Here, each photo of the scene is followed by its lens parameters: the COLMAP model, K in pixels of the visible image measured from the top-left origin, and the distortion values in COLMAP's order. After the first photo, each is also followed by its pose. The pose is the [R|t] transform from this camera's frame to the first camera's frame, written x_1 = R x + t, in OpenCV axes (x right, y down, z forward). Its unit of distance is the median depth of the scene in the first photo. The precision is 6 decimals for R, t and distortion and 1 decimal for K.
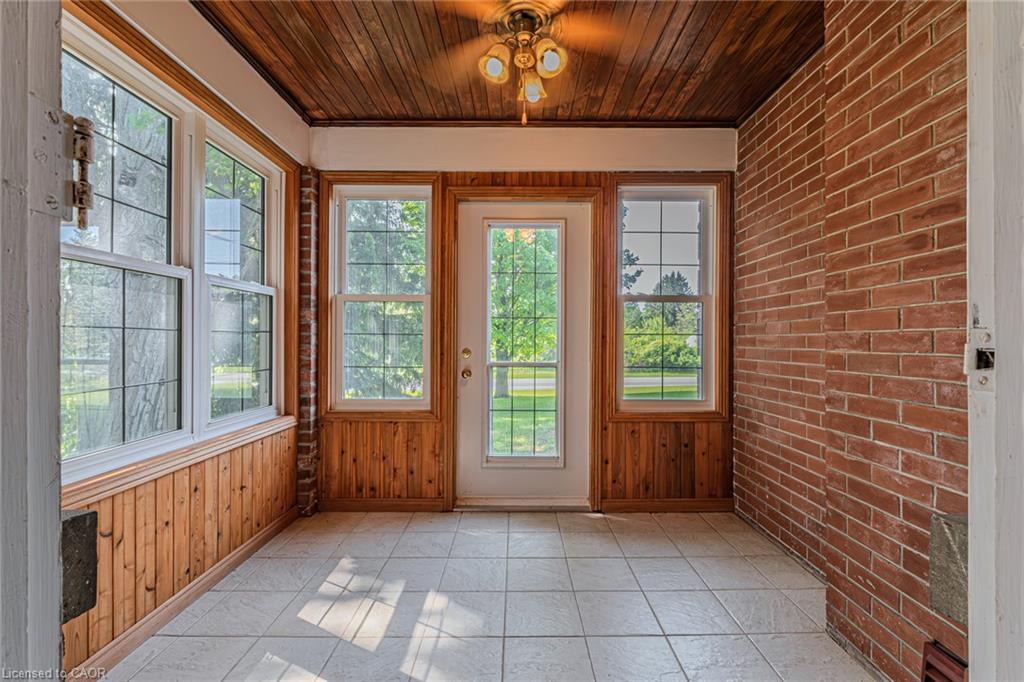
lens RADIAL K [[444.3, 0, 511.3], [0, 444.3, 344.5], [0, 0, 1]] dist [0.005275, -0.004037]
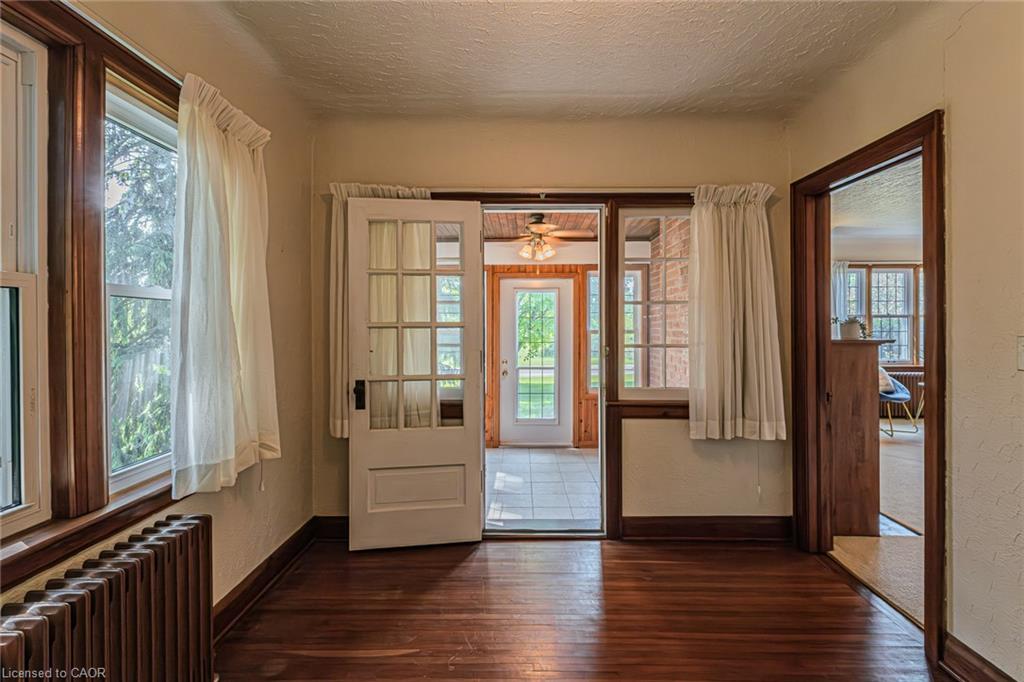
lens RADIAL K [[444.3, 0, 515.2], [0, 444.3, 333.3], [0, 0, 1]] dist [0.005275, -0.004037]
pose [[0.999954, -0.007236, -0.006237, -0.046668], [0.007231, 0.999973, -0.000924, -0.099745], [0.006244, 0.000879, 0.999980, -0.832729]]
